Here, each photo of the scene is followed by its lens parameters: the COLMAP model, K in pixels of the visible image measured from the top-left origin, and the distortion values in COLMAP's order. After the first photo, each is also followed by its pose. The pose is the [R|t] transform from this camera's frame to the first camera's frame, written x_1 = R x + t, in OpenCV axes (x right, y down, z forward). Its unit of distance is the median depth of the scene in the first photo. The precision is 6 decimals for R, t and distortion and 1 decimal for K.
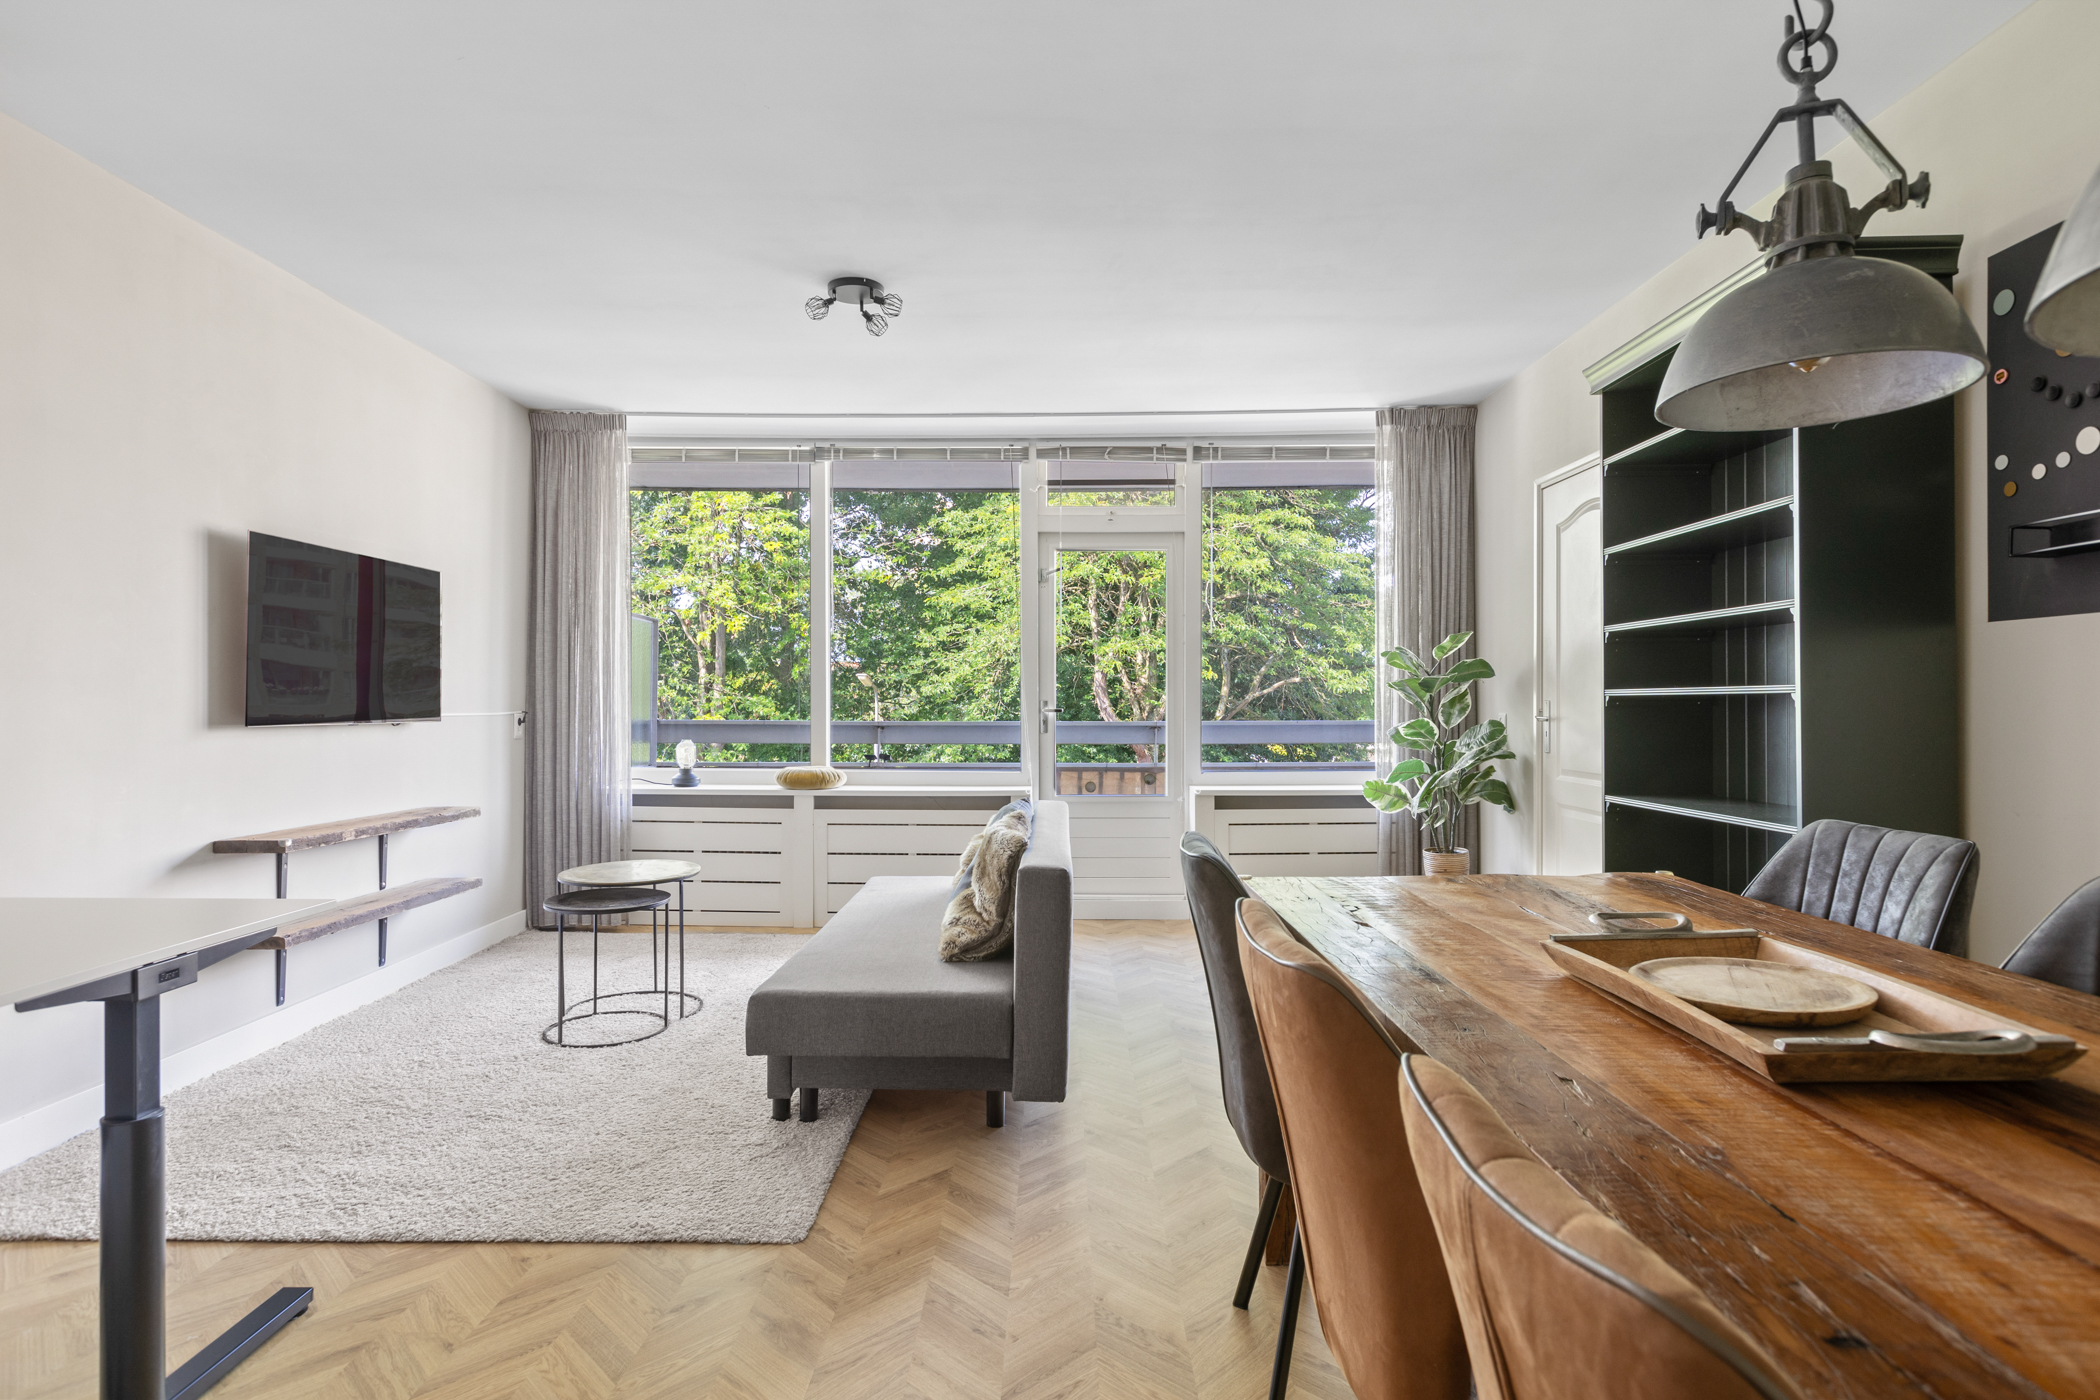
lens RADIAL K [[1063.4, 0, 1050.6], [0, 1063.4, 698.7], [0, 0, 1]] dist [-0.016435, 0.001695]
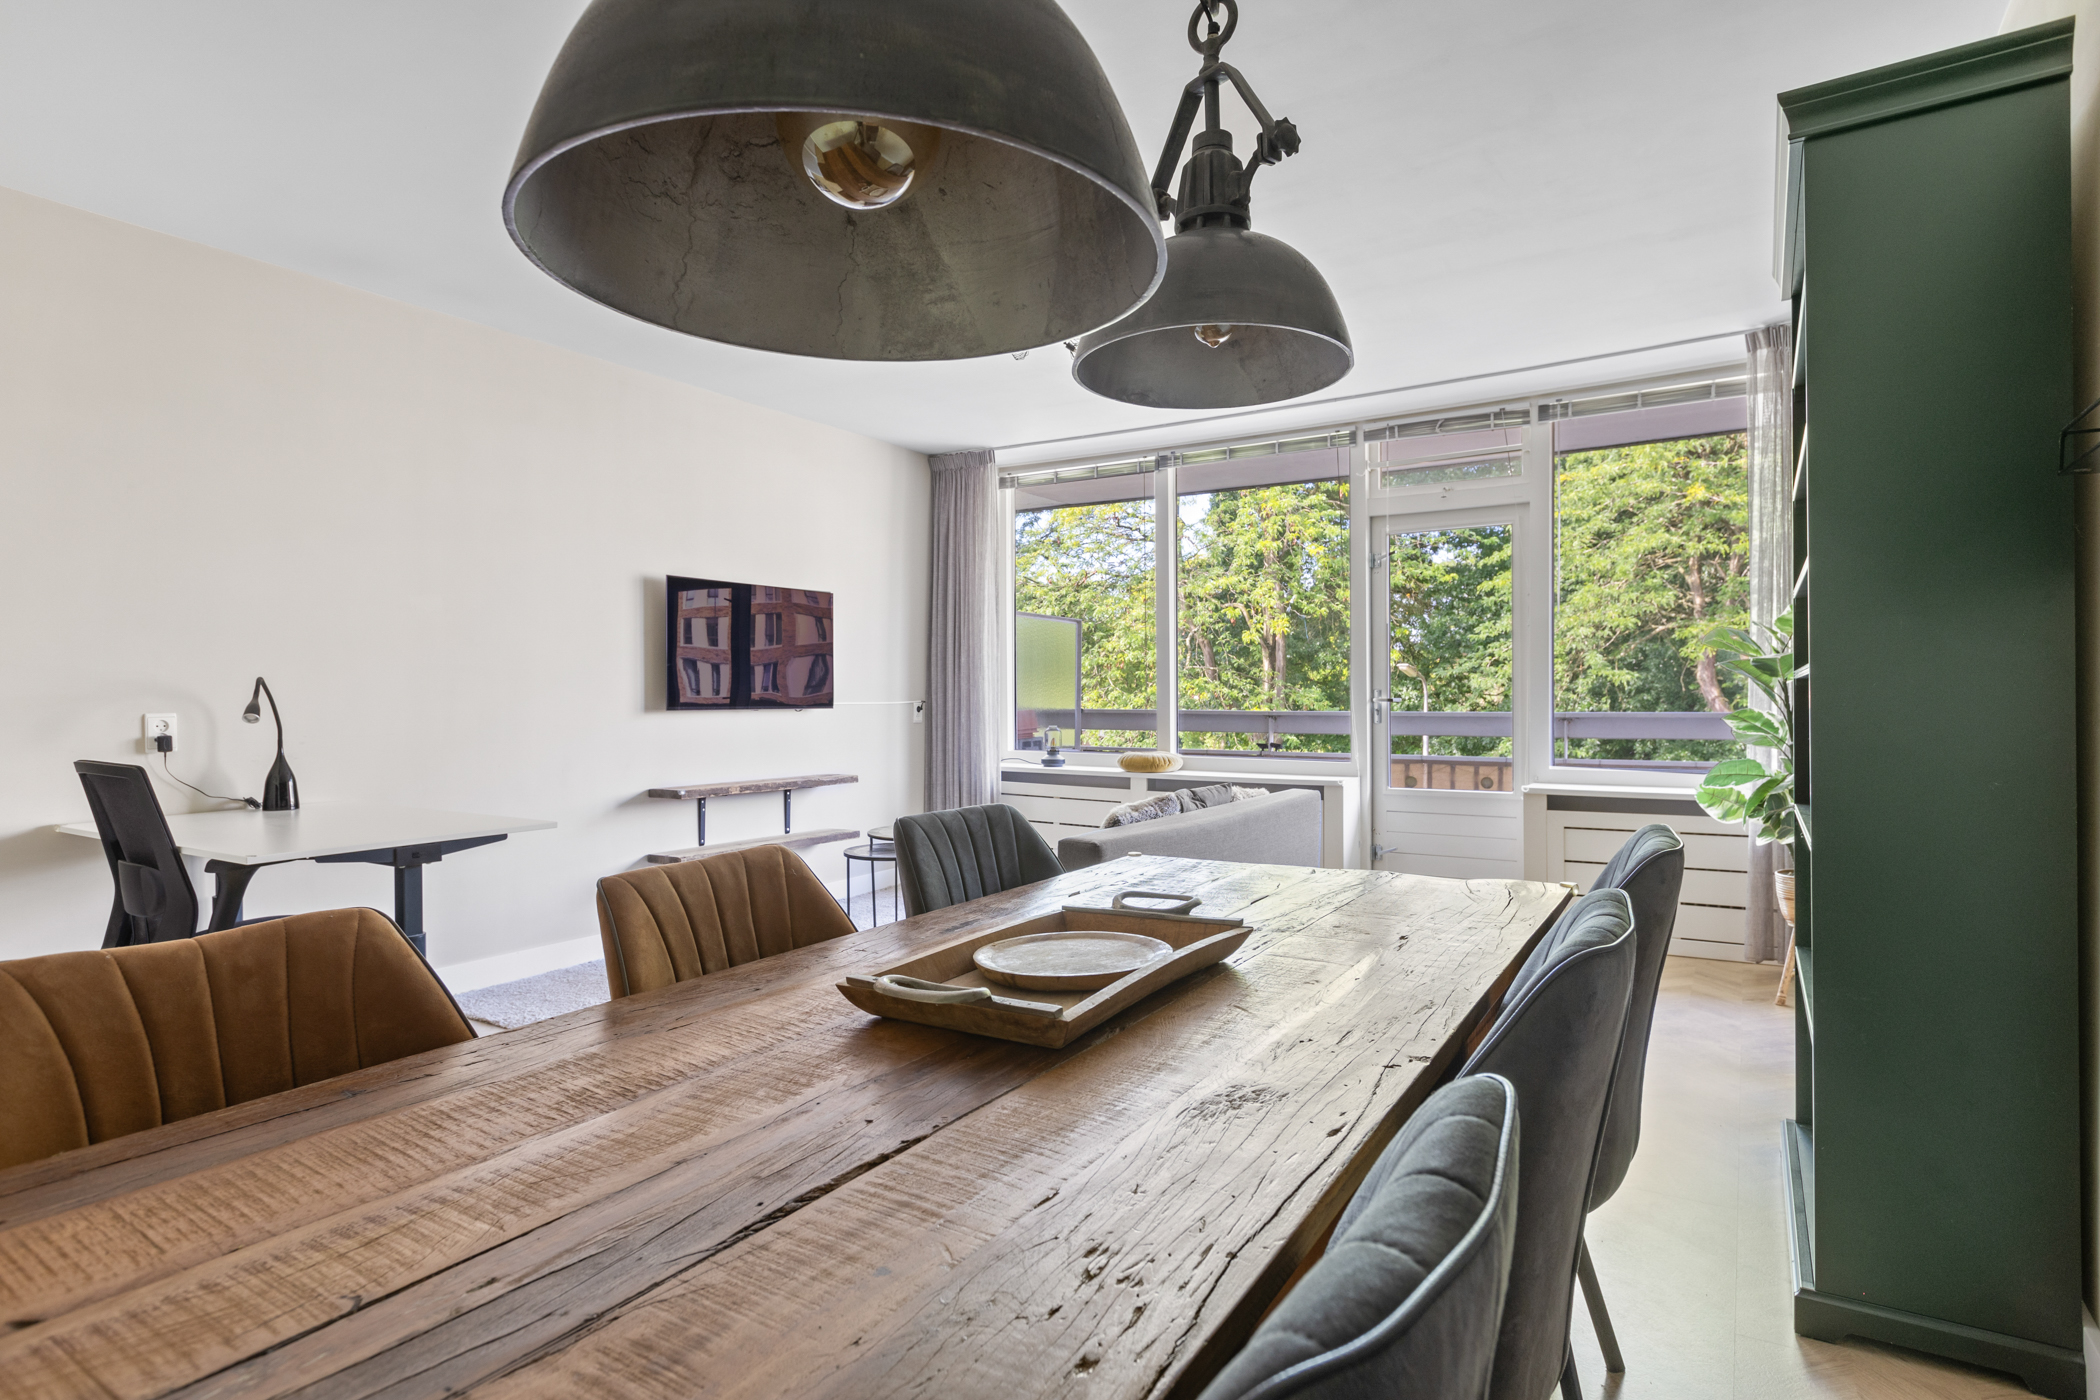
lens RADIAL K [[1063.4, 0, 1051.2], [0, 1063.4, 699.7], [0, 0, 1]] dist [-0.016435, 0.001695]
pose [[0.853225, -0.000662, -0.521543, 0.261988], [0.005581, 0.999954, 0.007860, 0.001495], [0.521513, -0.009617, 0.853189, 0.019347]]
